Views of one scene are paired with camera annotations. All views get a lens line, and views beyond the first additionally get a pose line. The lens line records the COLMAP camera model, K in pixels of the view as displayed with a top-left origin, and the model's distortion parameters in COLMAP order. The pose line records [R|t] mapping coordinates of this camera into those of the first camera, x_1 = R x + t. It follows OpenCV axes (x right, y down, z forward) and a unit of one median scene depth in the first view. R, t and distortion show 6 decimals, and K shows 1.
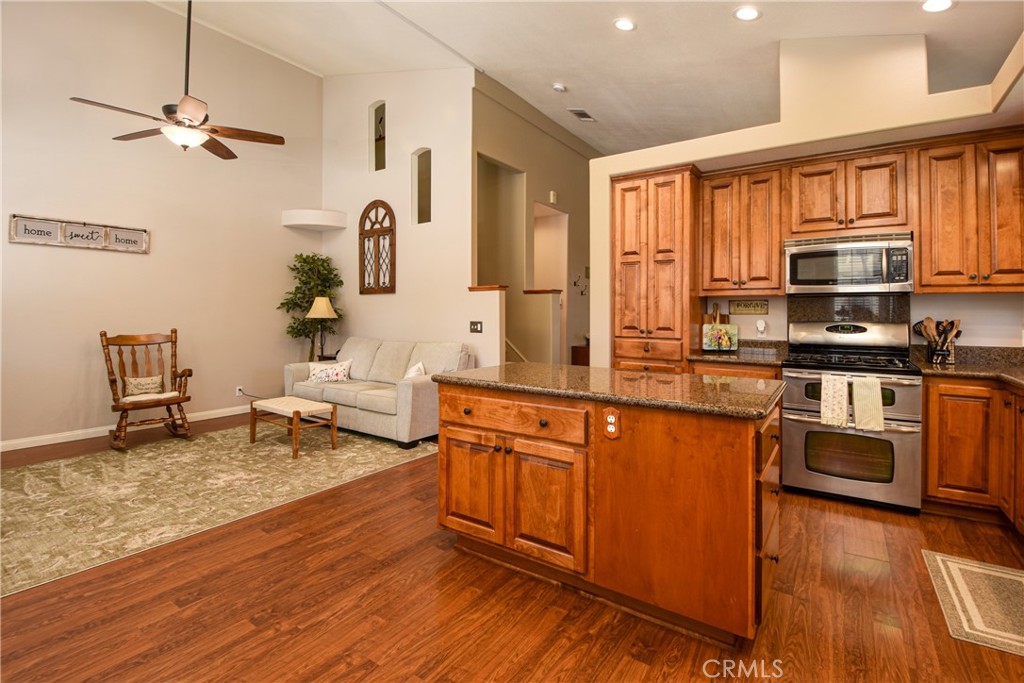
lens RADIAL K [[468.6, 0, 535.0], [0, 468.6, 312.7], [0, 0, 1]] dist [-0.001041, -0.001049]
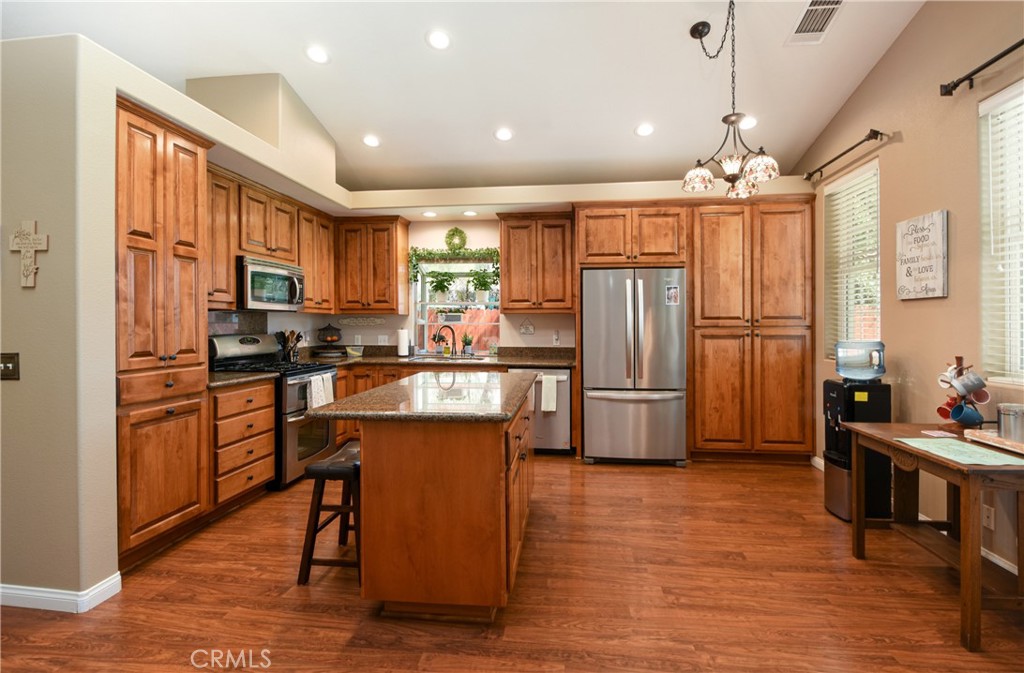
lens RADIAL K [[481.3, 0, 513.2], [0, 481.3, 321.4], [0, 0, 1]] dist [-0.000174, -0.000048]
pose [[-0.448059, 0.003286, 0.893998, -0.612561], [0.005746, 0.999983, -0.000796, -0.008443], [-0.893985, 0.004781, -0.448071, 0.883205]]
